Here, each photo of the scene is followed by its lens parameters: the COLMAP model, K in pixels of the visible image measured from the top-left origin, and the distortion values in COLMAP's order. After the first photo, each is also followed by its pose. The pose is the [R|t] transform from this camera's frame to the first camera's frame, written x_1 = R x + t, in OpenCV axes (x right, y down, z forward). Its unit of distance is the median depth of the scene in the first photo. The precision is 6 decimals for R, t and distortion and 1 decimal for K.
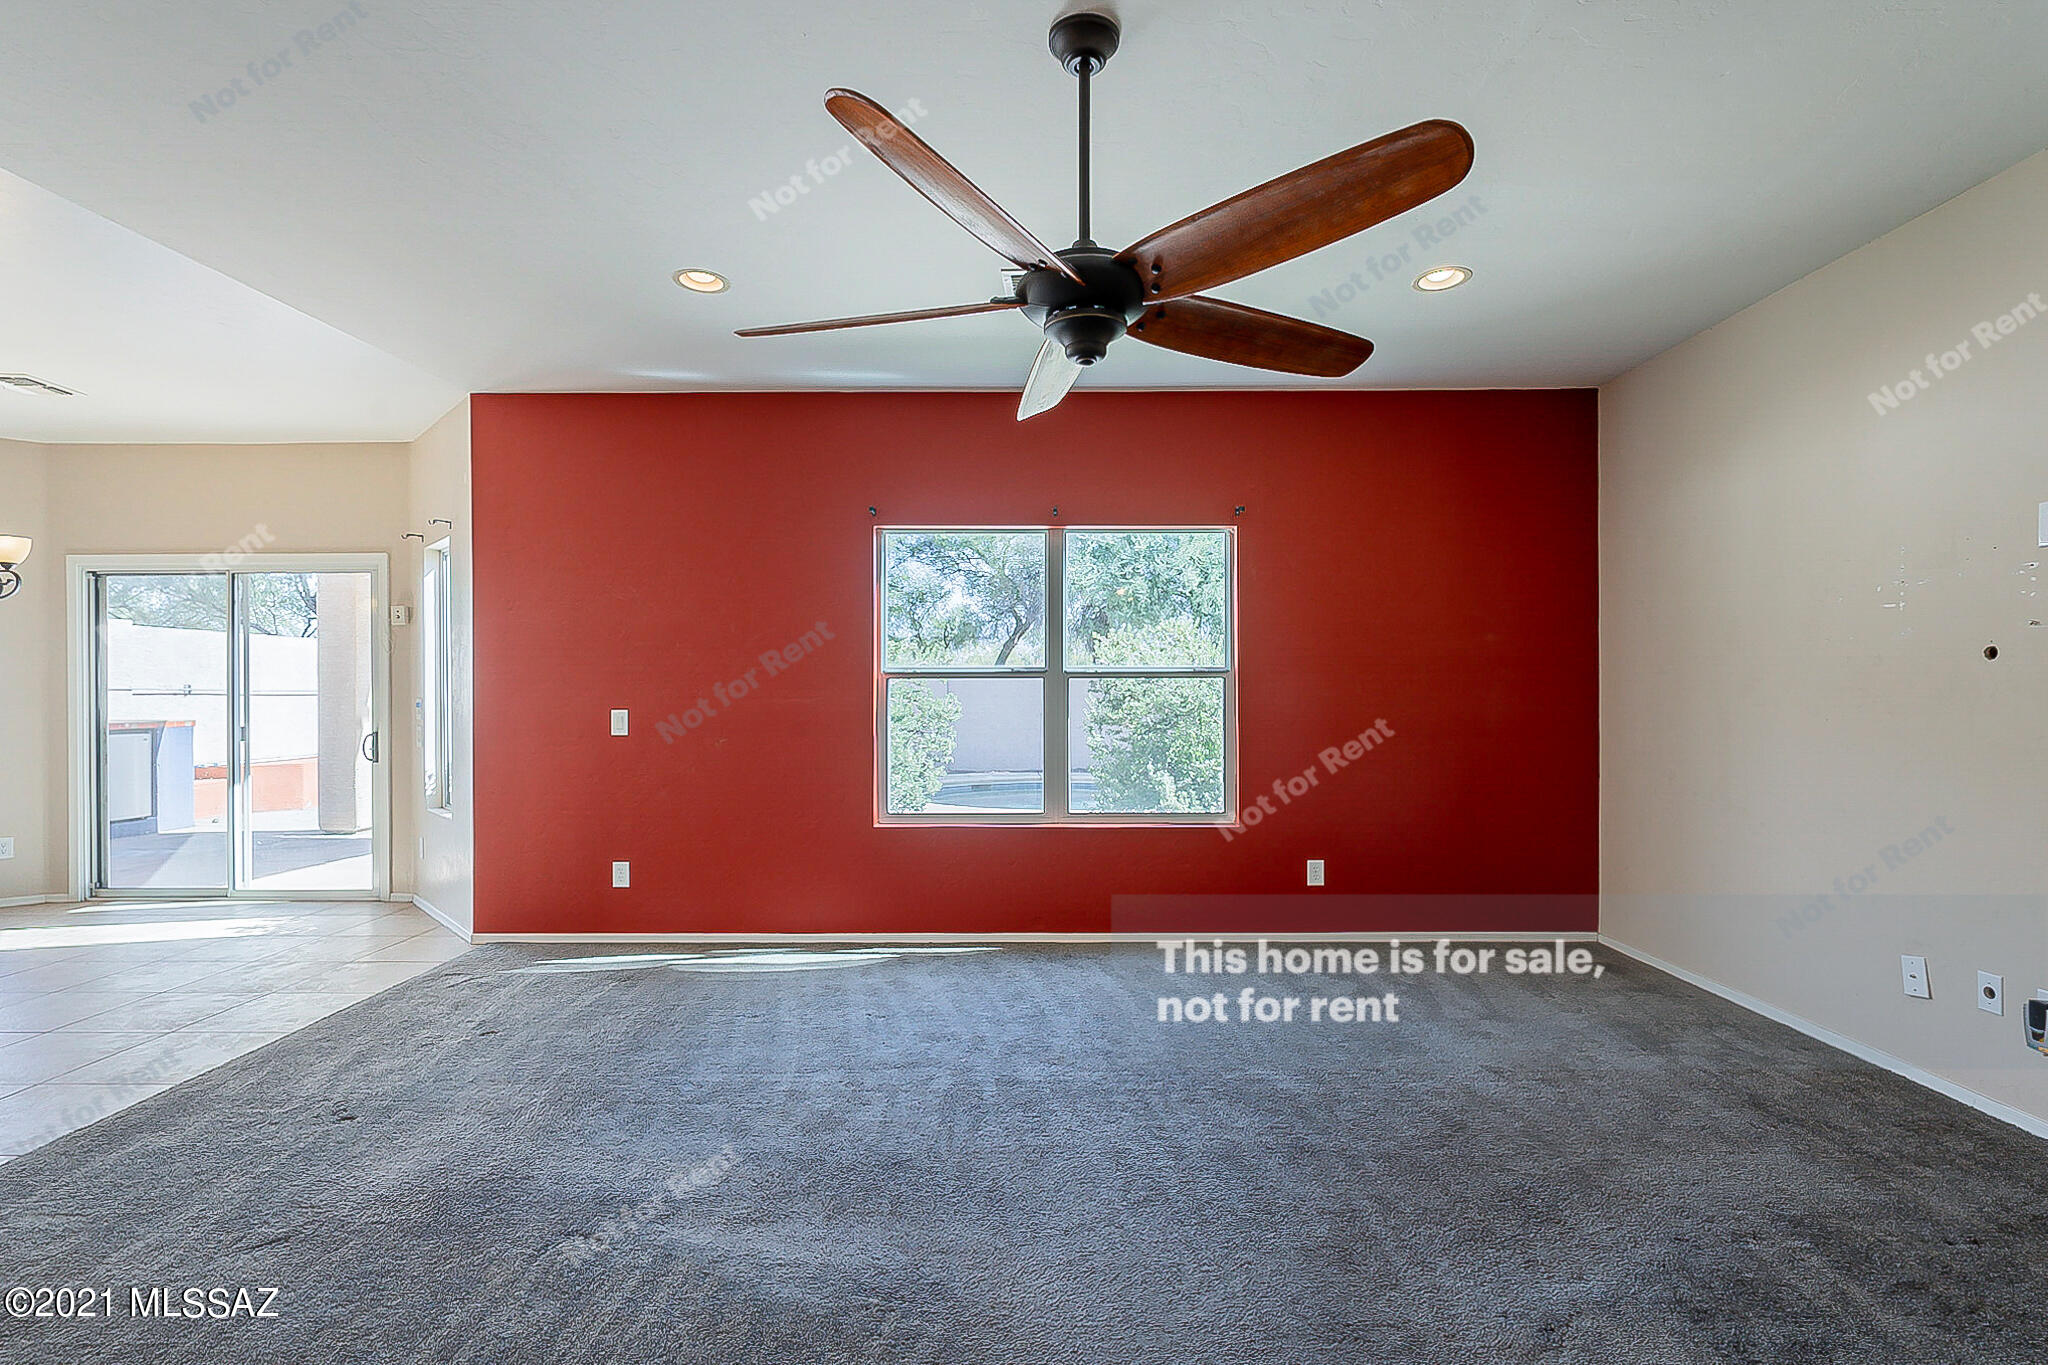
lens RADIAL K [[943.8, 0, 1027.6], [0, 943.8, 690.6], [0, 0, 1]] dist [0.000840, -0.000054]
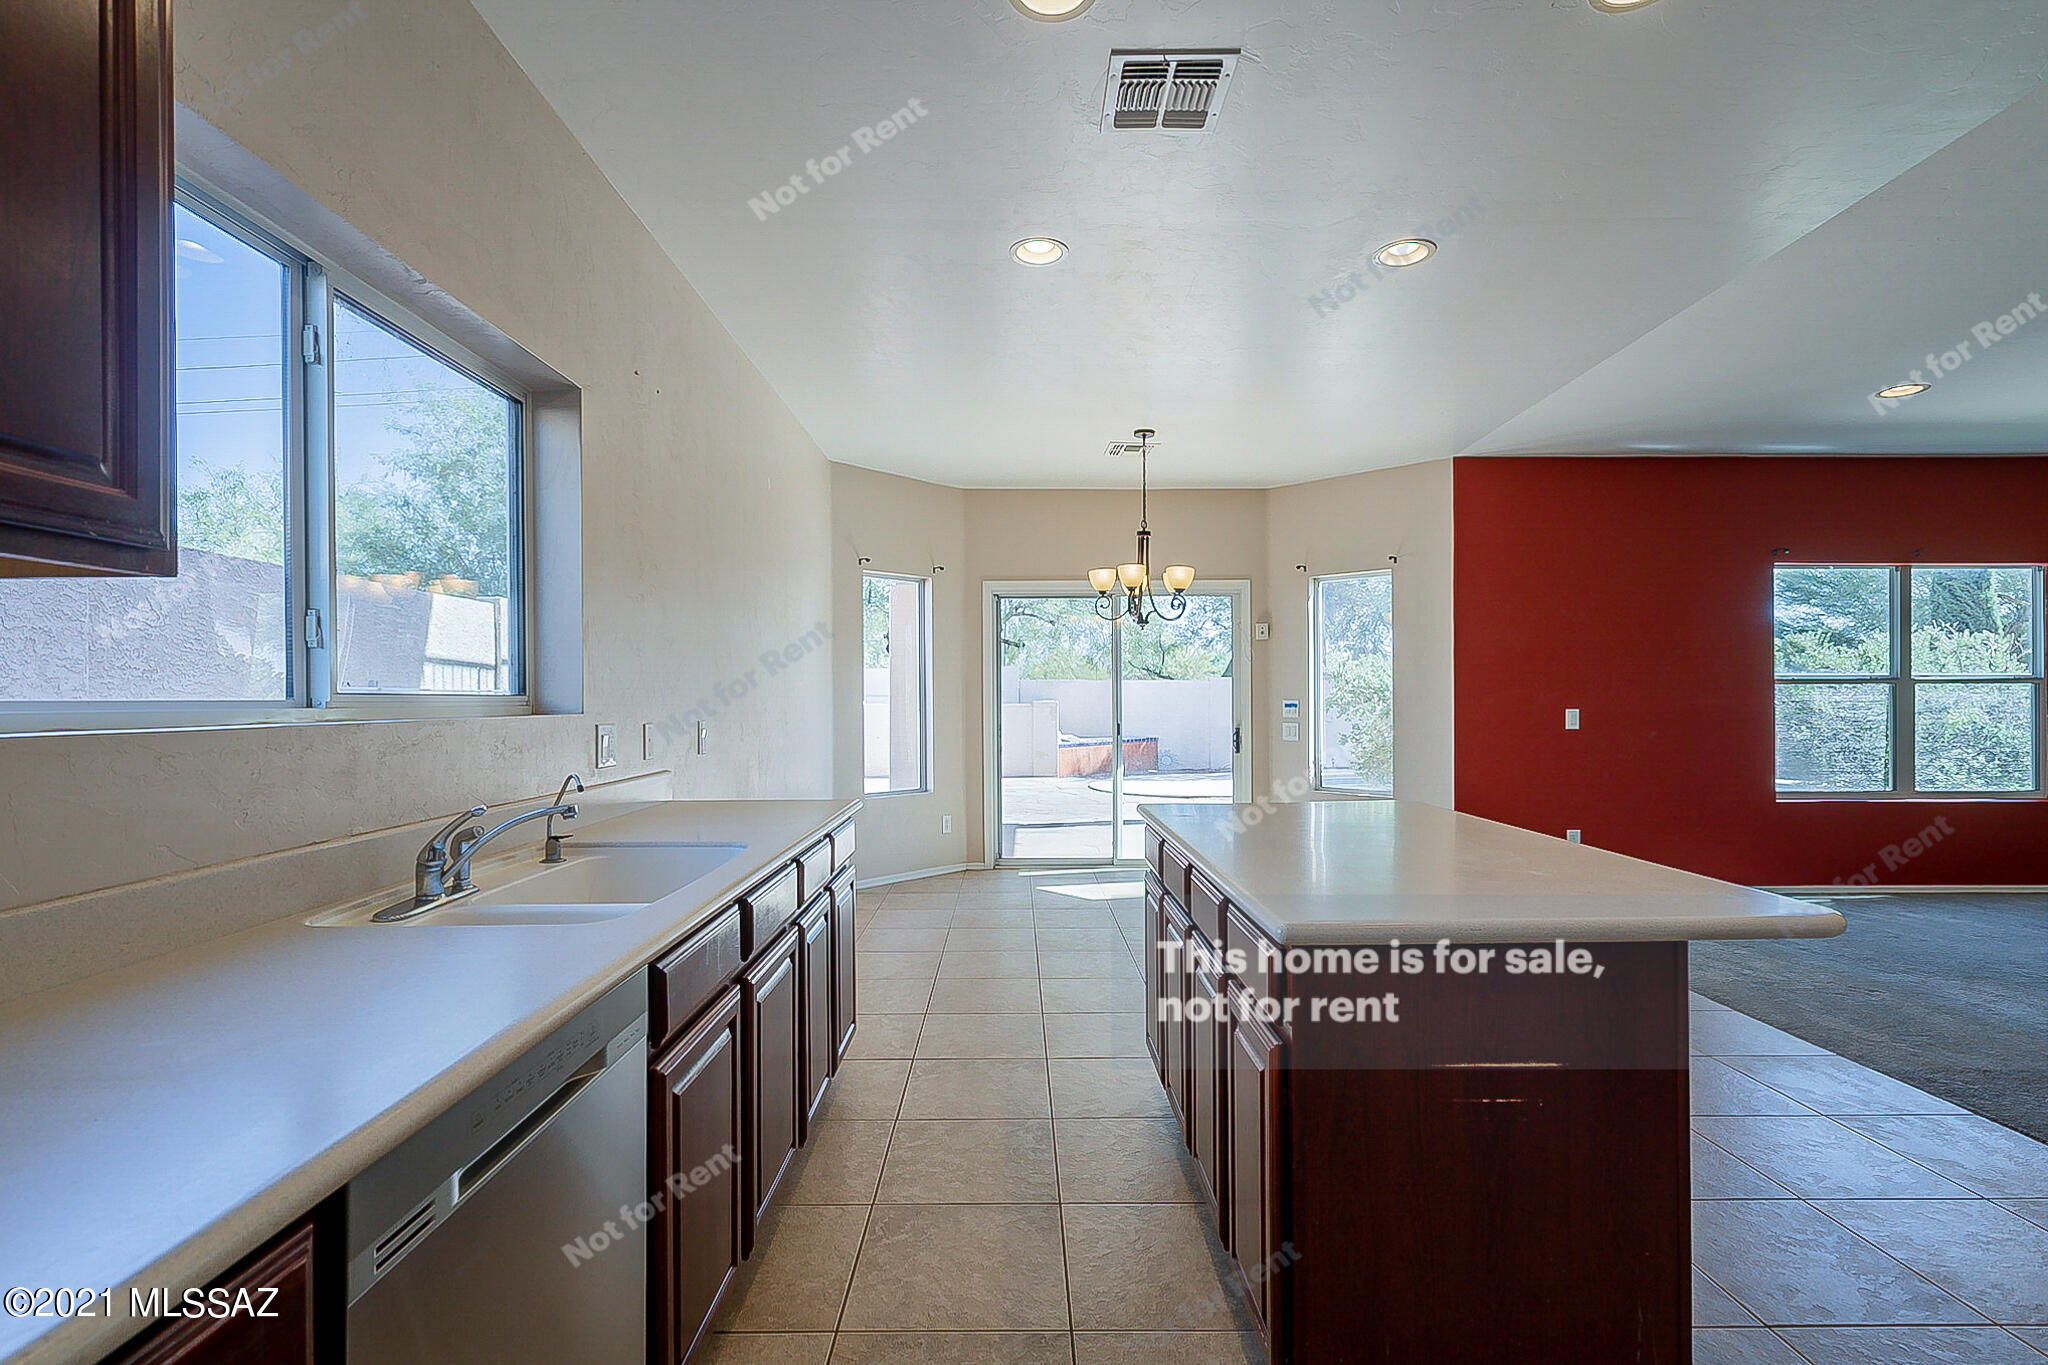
lens RADIAL K [[922.4, 0, 1026.0], [0, 922.4, 696.0], [0, 0, 1]] dist [-0.002344, -0.000342]
pose [[0.999863, 0.000696, 0.016561, -1.168010], [-0.000669, 0.999998, -0.001634, 0.005836], [-0.016562, 0.001623, 0.999862, -0.206729]]
